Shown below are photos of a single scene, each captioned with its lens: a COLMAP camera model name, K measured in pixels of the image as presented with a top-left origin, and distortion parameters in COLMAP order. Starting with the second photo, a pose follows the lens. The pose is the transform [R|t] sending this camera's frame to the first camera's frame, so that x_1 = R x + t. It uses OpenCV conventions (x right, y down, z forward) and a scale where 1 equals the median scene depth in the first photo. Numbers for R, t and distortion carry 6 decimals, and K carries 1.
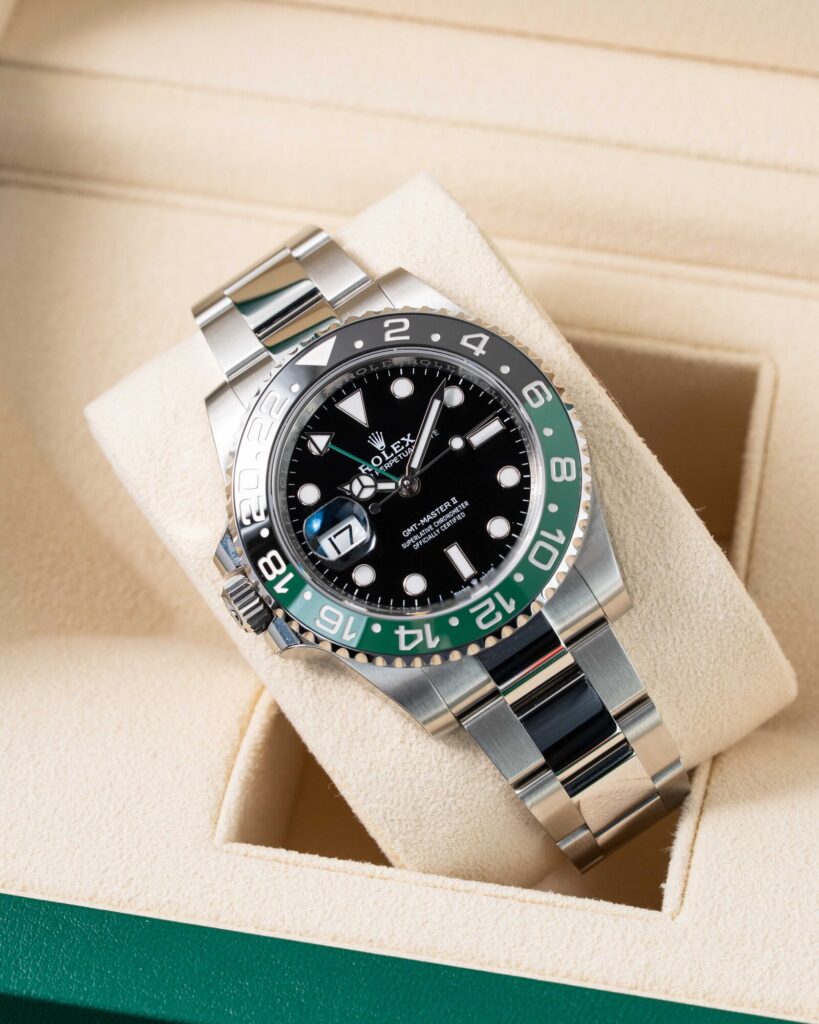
lens RADIAL K [[4666.8, 0, 409.5], [0, 4666.8, 512.0], [0, 0, 1]] dist [0.127558, -2.823924]
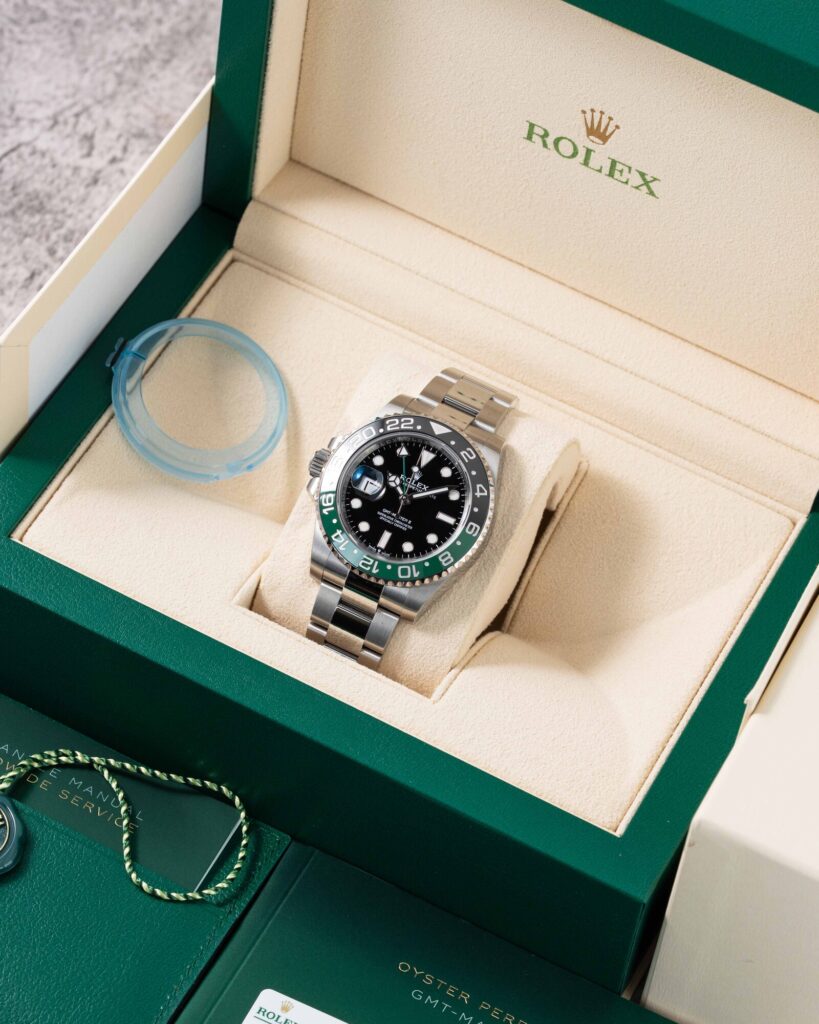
lens RADIAL K [[4666.8, 0, 409.5], [0, 4666.8, 512.0], [0, 0, 1]] dist [0.127558, -2.823924]
pose [[0.951882, 0.291001, -0.096117, 0.197649], [-0.293723, 0.955770, -0.015181, 0.038076], [0.087448, 0.042682, 0.995254, -0.924244]]
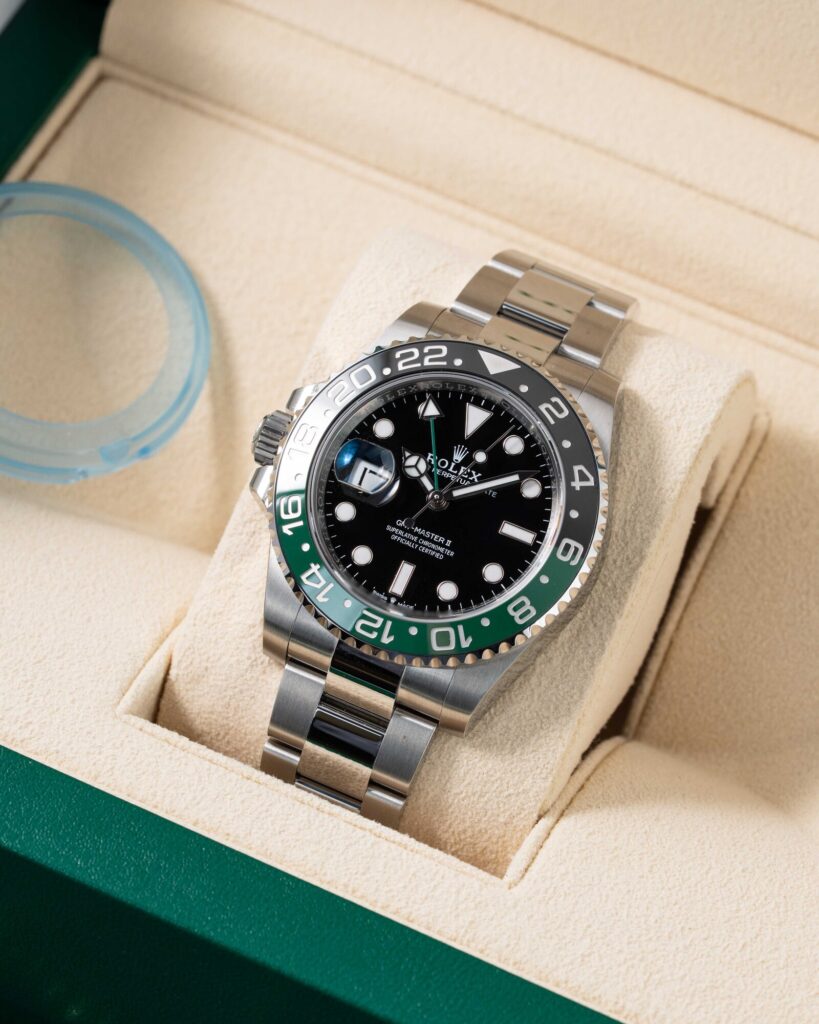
lens RADIAL K [[4666.8, 0, 409.5], [0, 4666.8, 512.0], [0, 0, 1]] dist [0.127558, -2.823924]
pose [[0.964120, 0.250161, -0.088831, 0.097788], [-0.252152, 0.967616, -0.011759, 0.021007], [0.083013, 0.033736, 0.995977, -0.050229]]
